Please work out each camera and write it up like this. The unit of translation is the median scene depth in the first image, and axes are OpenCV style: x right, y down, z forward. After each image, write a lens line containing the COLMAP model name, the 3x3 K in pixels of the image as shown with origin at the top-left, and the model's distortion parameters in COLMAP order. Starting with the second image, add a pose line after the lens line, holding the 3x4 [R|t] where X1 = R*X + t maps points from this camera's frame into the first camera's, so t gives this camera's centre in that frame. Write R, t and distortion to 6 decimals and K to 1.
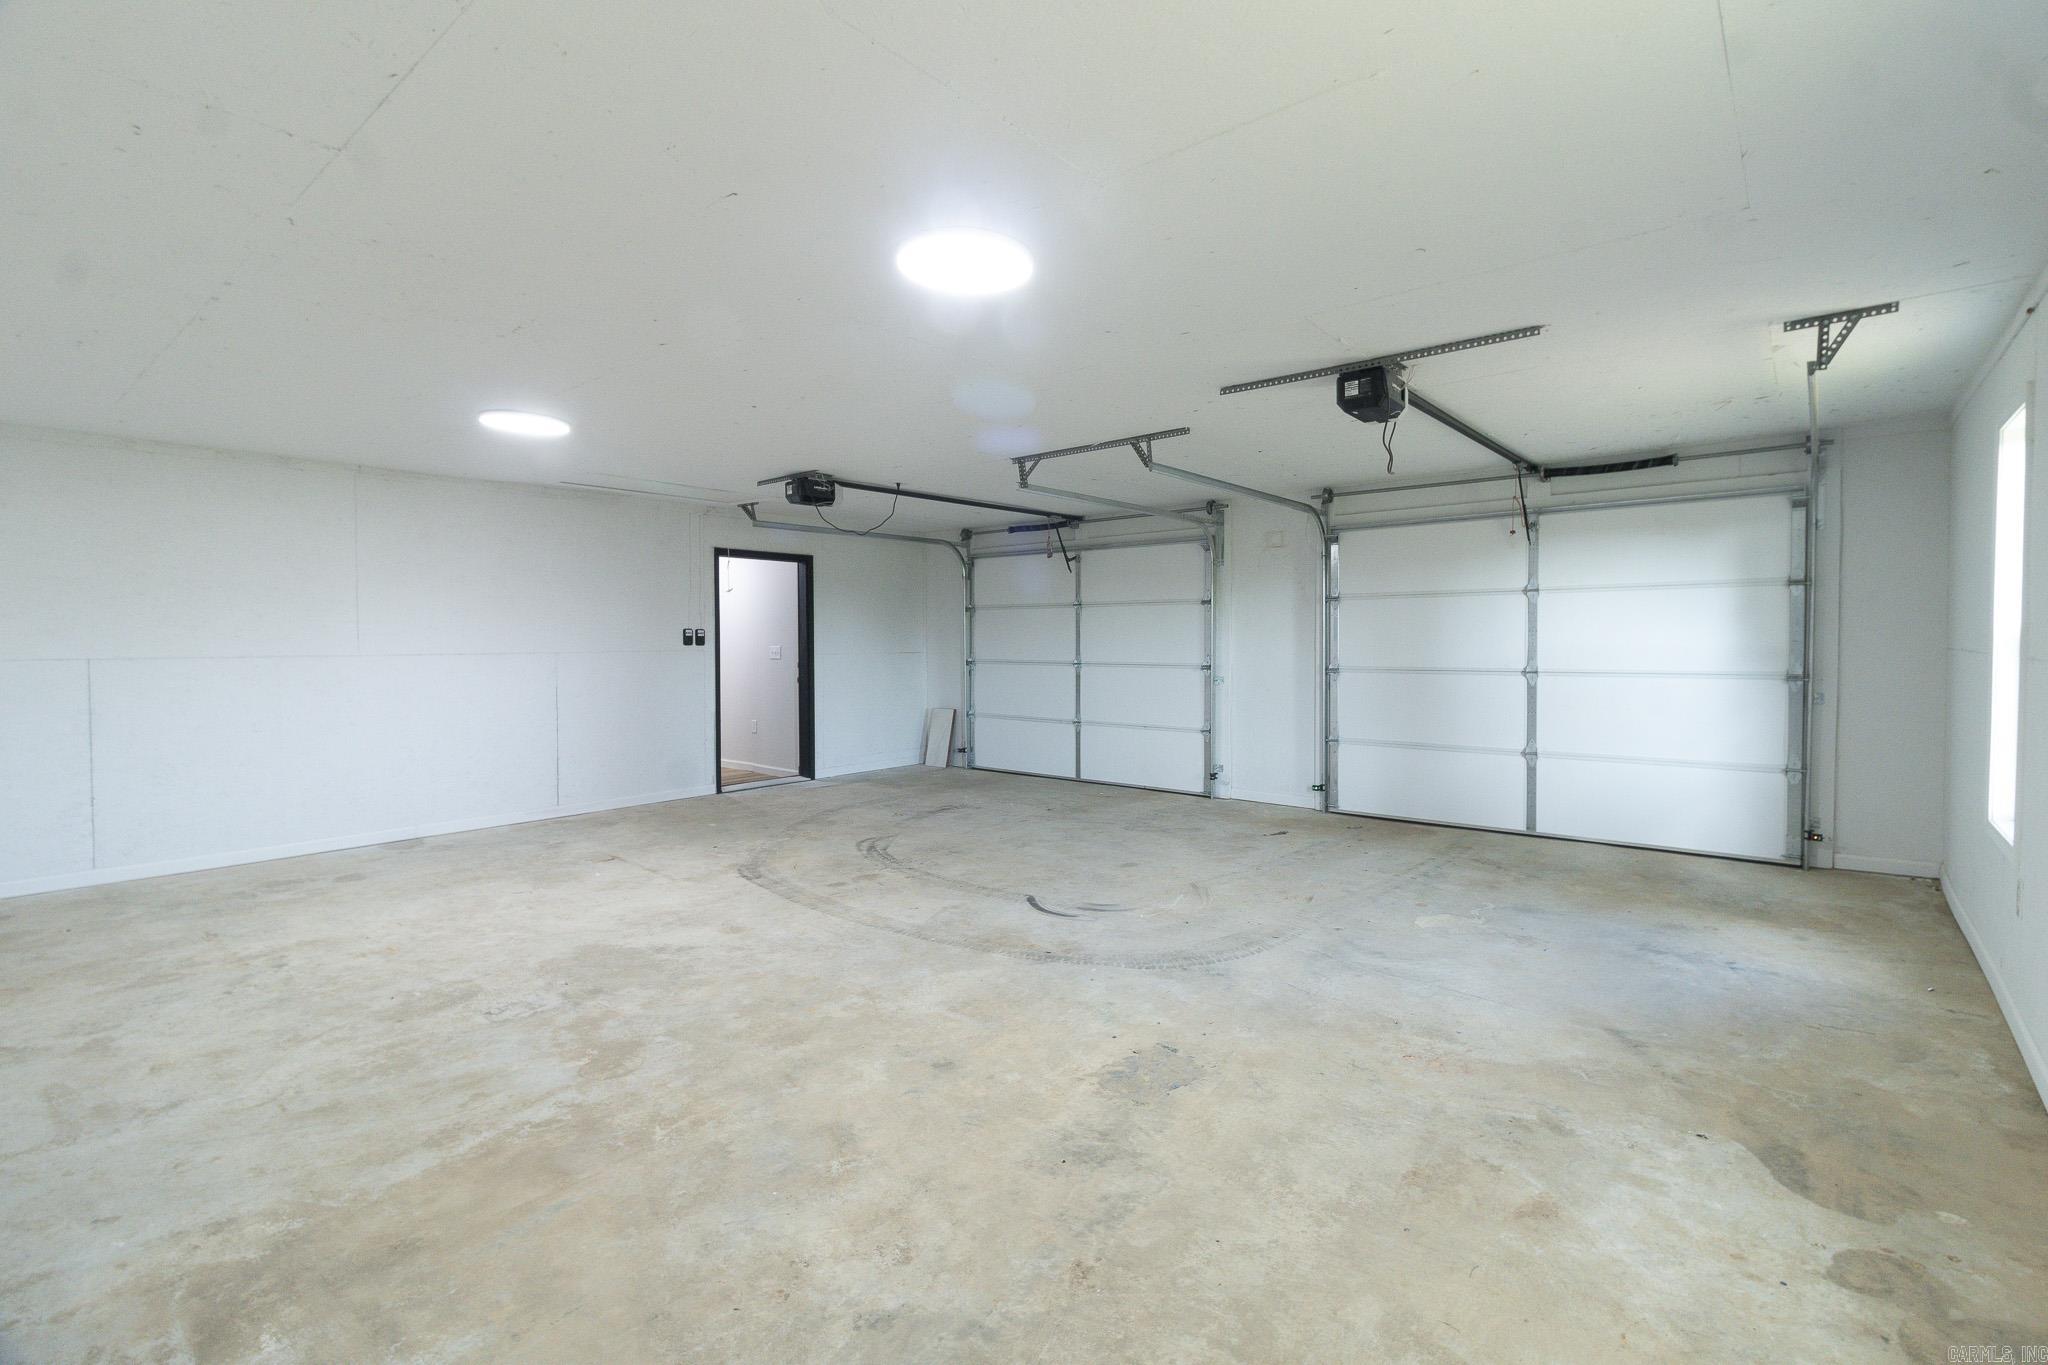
lens RADIAL K [[930.8, 0, 1031.0], [0, 930.8, 673.5], [0, 0, 1]] dist [0.002824, -0.000069]
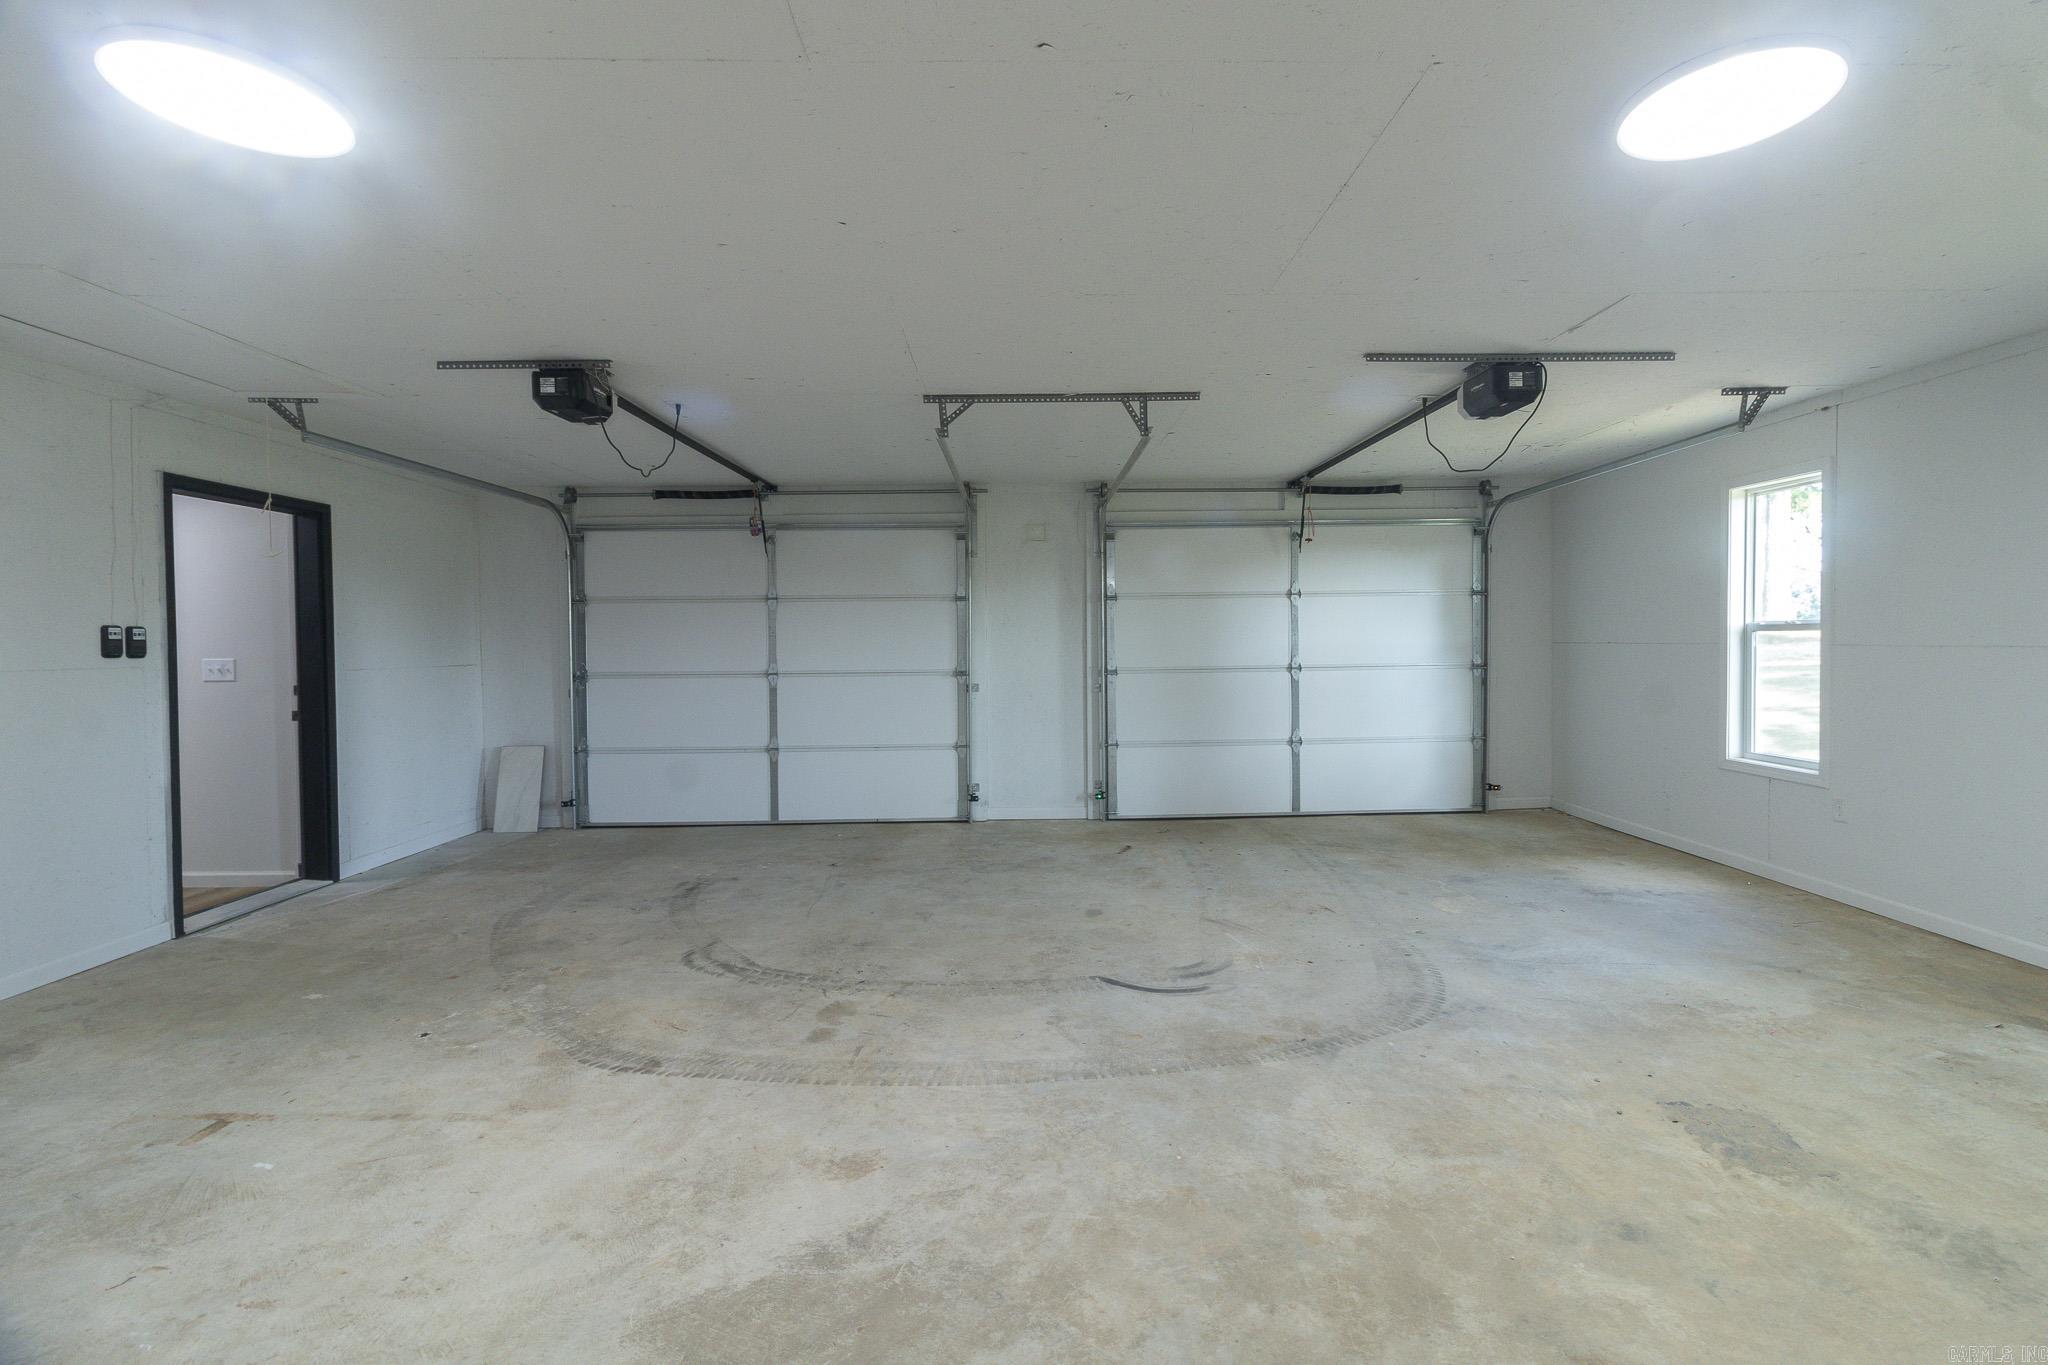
lens RADIAL K [[941.4, 0, 1041.8], [0, 941.4, 668.7], [0, 0, 1]] dist [0.000036, 0.000121]
pose [[0.747590, -0.023901, 0.663730, -0.567099], [0.033173, 0.999449, -0.001374, -0.012009], [-0.663331, 0.023045, 0.747971, 0.480659]]
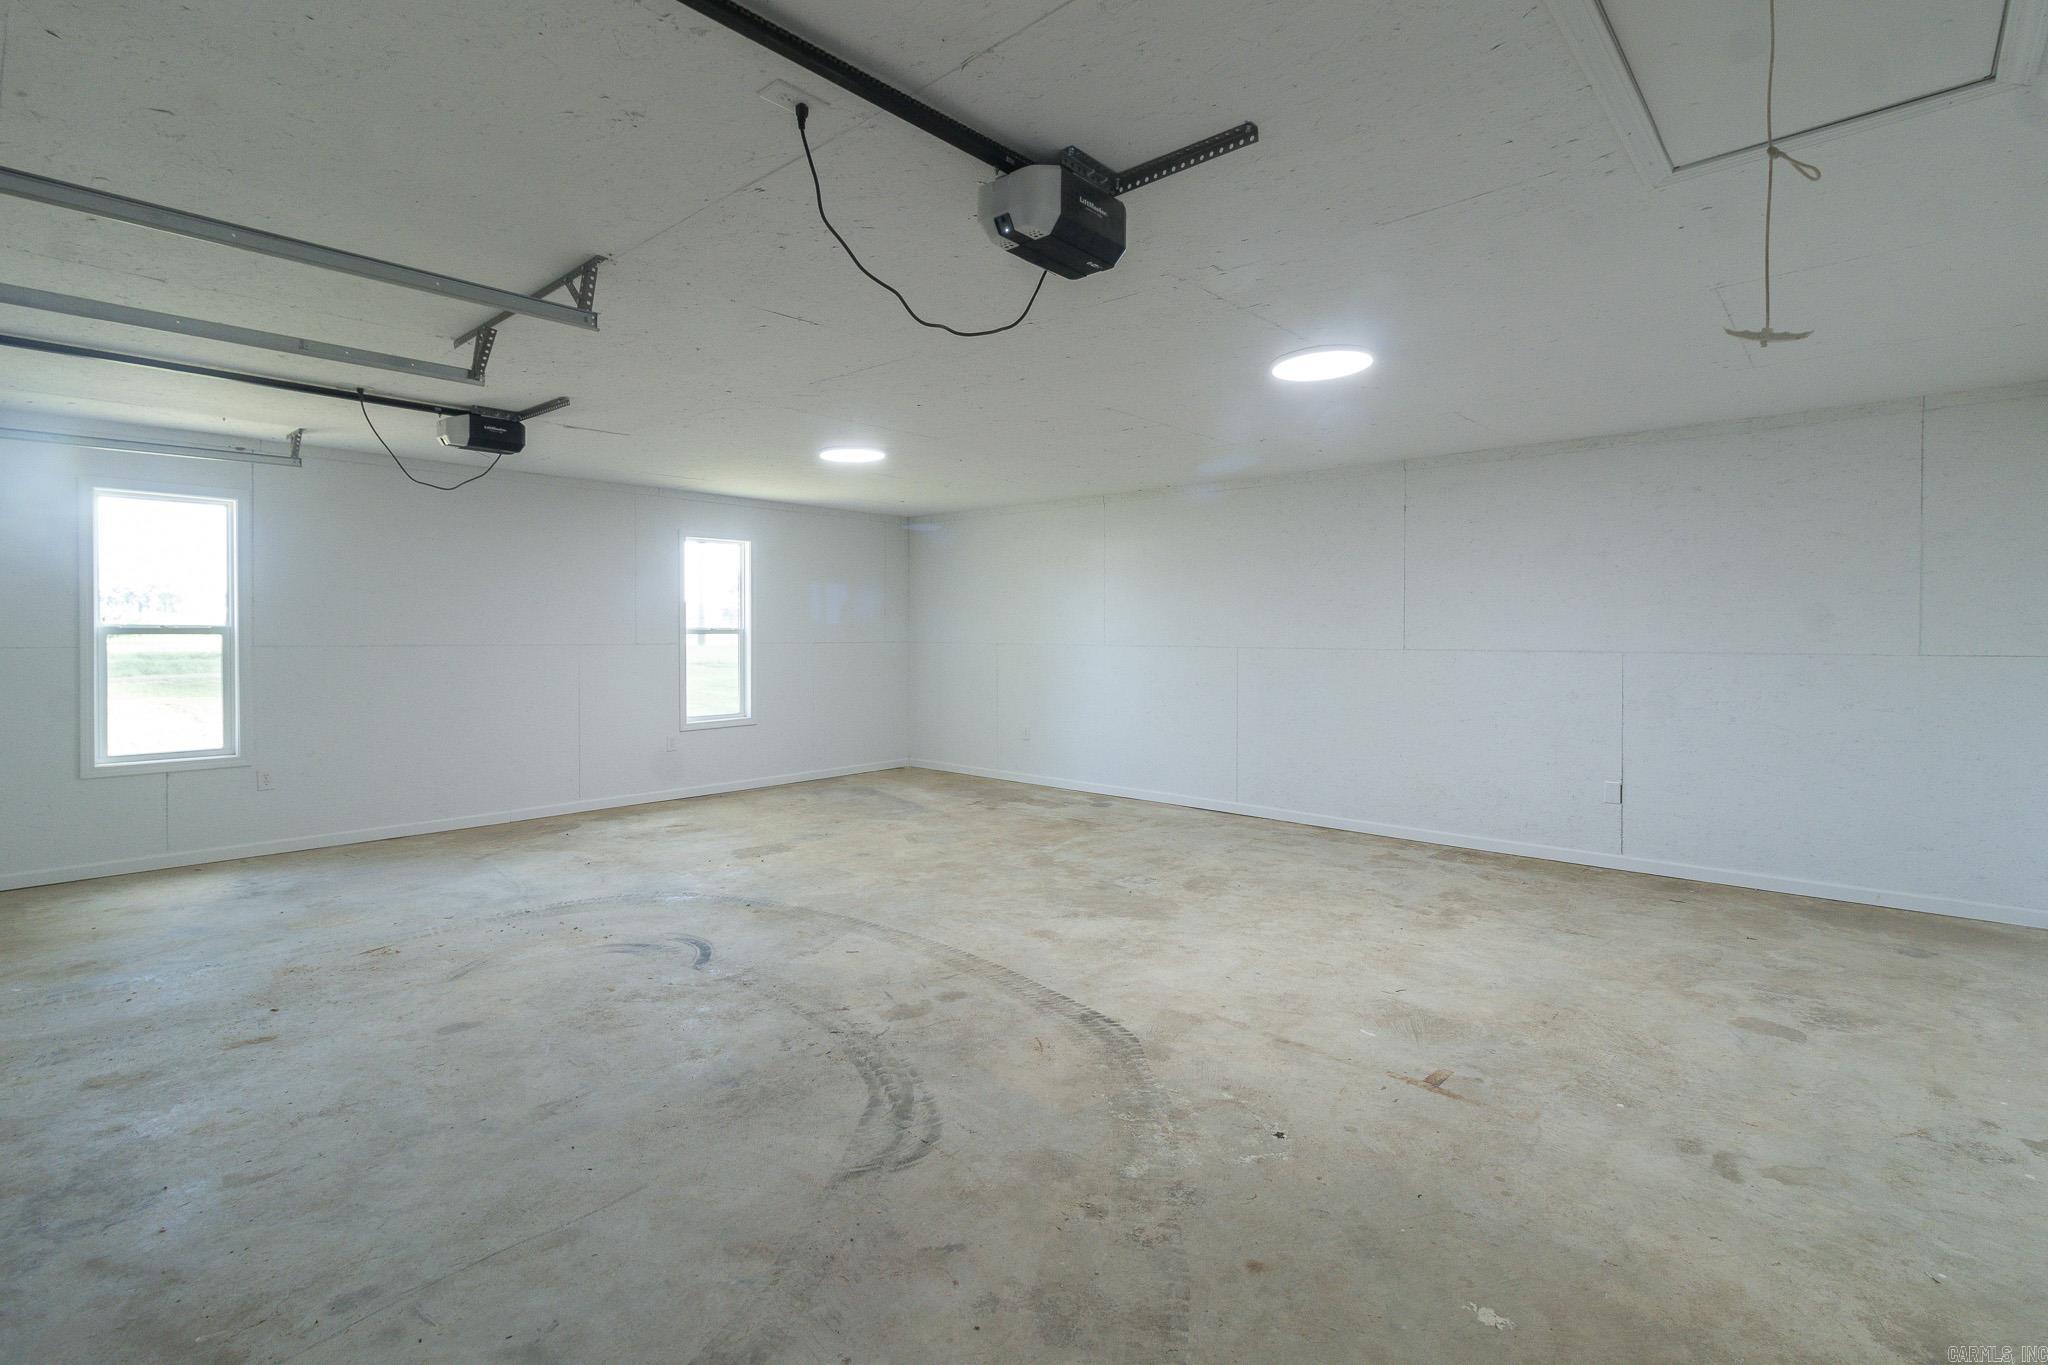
lens RADIAL K [[948.4, 0, 1048.7], [0, 948.4, 674.4], [0, 0, 1]] dist [0.001613, 0.000685]
pose [[-0.999896, 0.004517, 0.013676, -0.322812], [0.005626, 0.996607, 0.082119, -0.070322], [-0.013258, 0.082187, -0.996529, 1.864927]]
